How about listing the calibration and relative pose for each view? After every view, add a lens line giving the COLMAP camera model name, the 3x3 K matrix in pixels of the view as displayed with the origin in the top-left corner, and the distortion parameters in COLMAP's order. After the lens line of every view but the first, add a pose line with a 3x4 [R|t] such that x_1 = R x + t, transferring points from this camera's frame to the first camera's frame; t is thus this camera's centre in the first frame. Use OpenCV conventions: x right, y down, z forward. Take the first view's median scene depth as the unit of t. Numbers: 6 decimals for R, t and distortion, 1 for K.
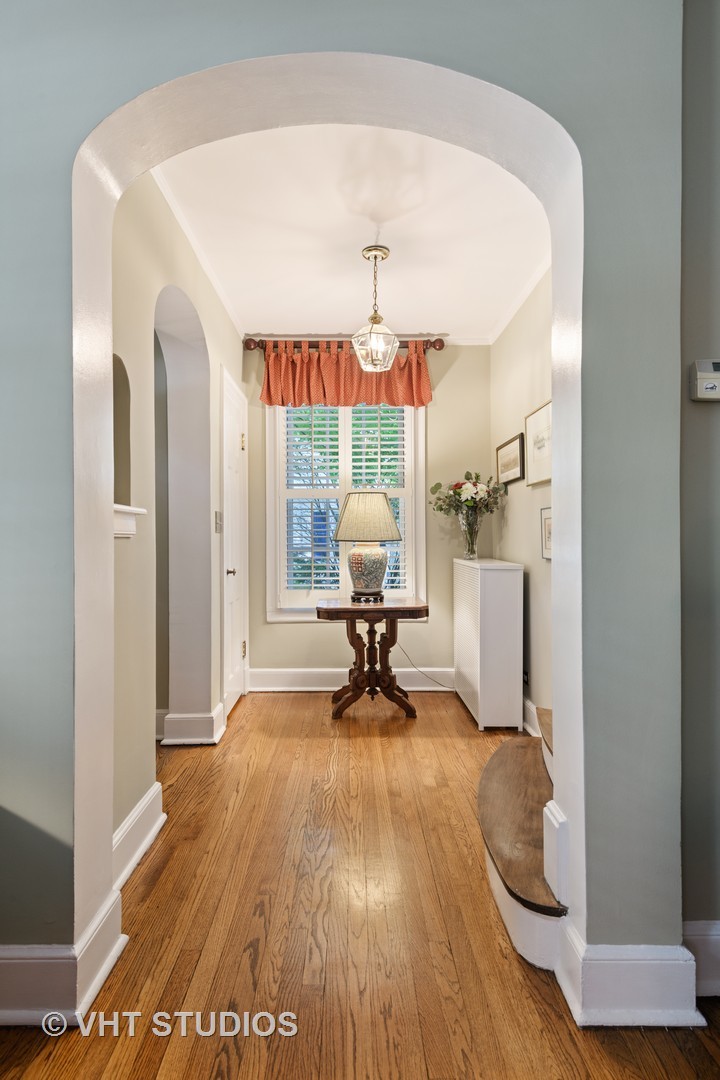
lens RADIAL K [[590.0, 0, 363.1], [0, 590.0, 537.6], [0, 0, 1]] dist [0.002283, -0.000269]
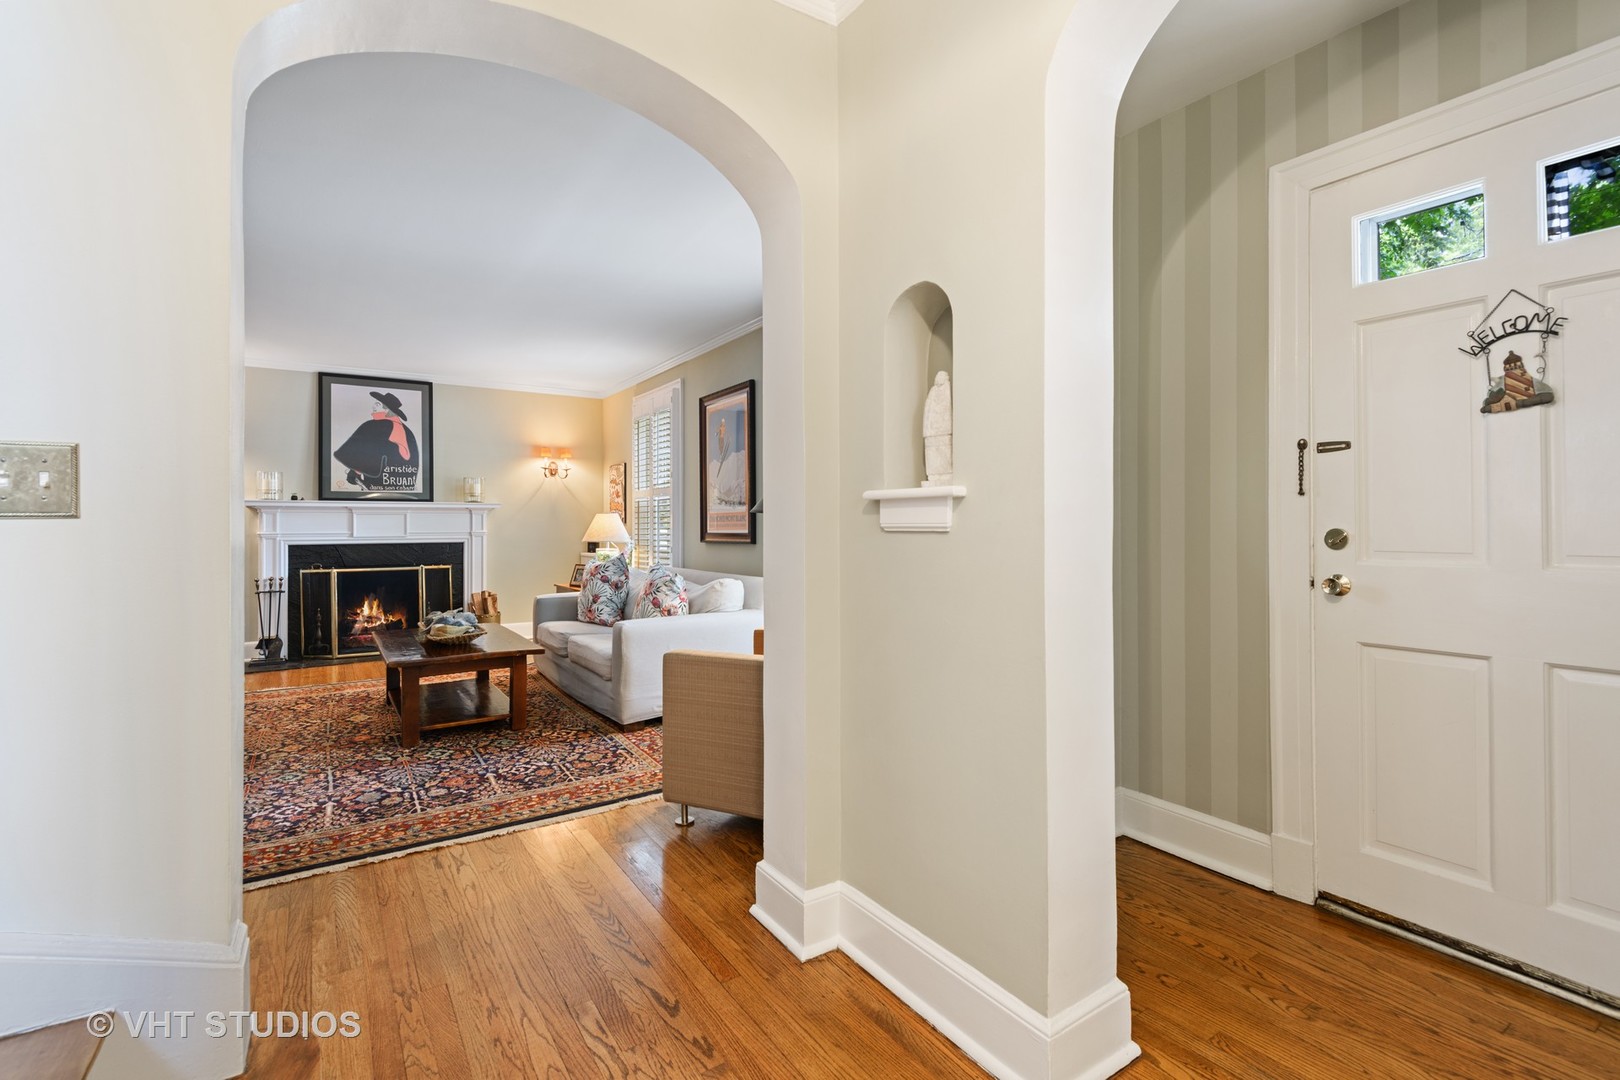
lens RADIAL K [[731.7, 0, 823.0], [0, 731.7, 525.7], [0, 0, 1]] dist [-0.002246, -0.004369]
pose [[-0.836445, 0.007749, -0.547996, 0.084132], [0.006689, 0.999970, 0.003930, -0.006433], [0.548010, -0.000379, -0.836472, 0.813175]]
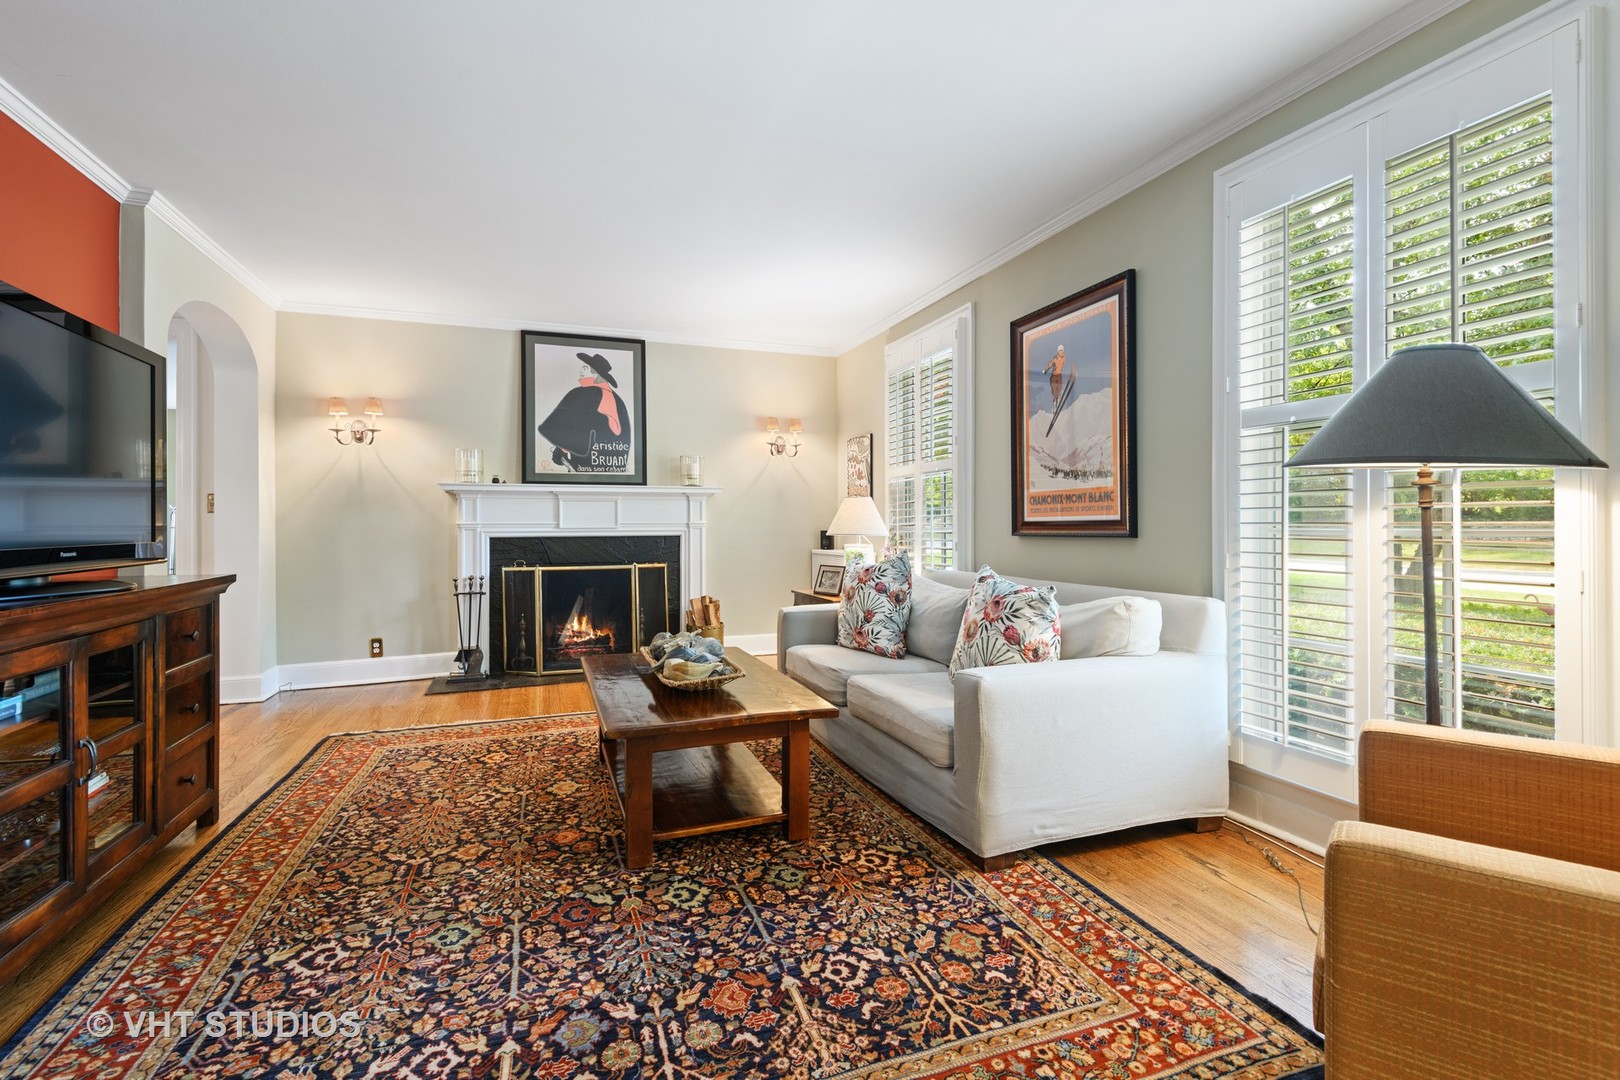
lens RADIAL K [[731.7, 0, 808.1], [0, 731.7, 530.7], [0, 0, 1]] dist [-0.002246, -0.004369]
pose [[-0.945676, 0.010931, -0.324926, 0.072509], [0.007446, 0.999901, 0.011966, 0.009928], [0.325024, 0.008897, -0.945664, 0.305777]]
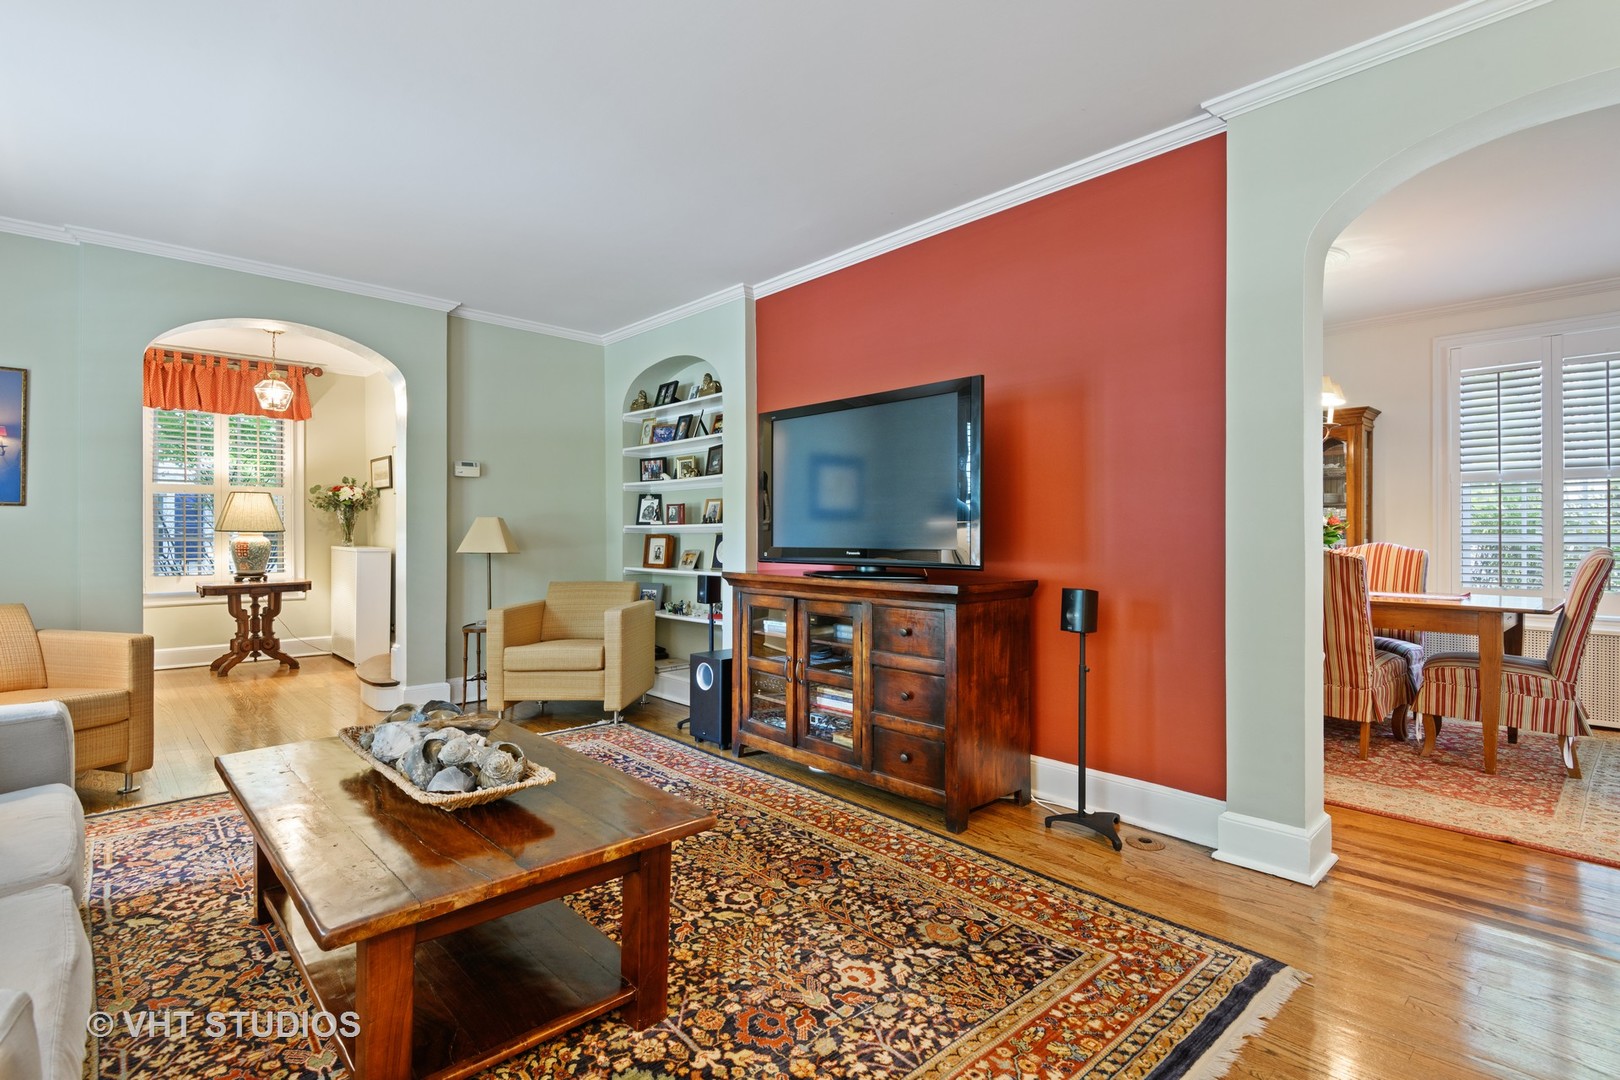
lens RADIAL K [[770.5, 0, 814.6], [0, 770.5, 533.2], [0, 0, 1]] dist [0.001764, -0.002758]
pose [[0.738666, 0.002893, 0.674065, -0.206555], [-0.003174, 0.999995, -0.000814, 0.007161], [-0.674064, -0.001538, 0.738671, -0.966752]]
